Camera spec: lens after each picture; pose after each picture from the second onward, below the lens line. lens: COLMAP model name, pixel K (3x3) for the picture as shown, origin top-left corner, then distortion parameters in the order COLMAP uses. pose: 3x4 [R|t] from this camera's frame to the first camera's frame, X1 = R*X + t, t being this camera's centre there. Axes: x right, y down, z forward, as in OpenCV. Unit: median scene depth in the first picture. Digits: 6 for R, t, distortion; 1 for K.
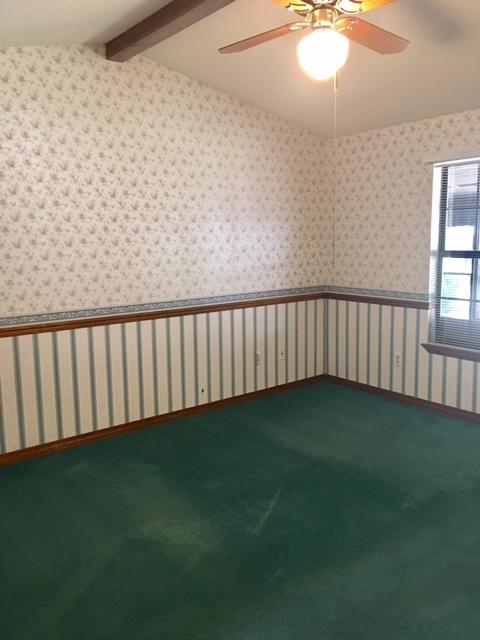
lens RADIAL K [[548.4, 0, 241.6], [0, 548.4, 312.4], [0, 0, 1]] dist [0.080197, -0.115428]
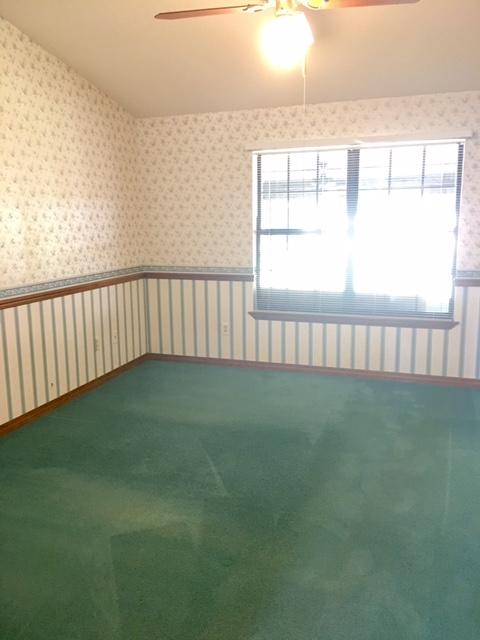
lens RADIAL K [[545.4, 0, 245.0], [0, 545.4, 316.6], [0, 0, 1]] dist [0.079611, -0.120575]
pose [[0.835588, -0.092211, 0.541563, -0.284223], [0.075822, 0.995735, 0.052554, 0.006715], [-0.544099, -0.002851, 0.839016, 0.065805]]
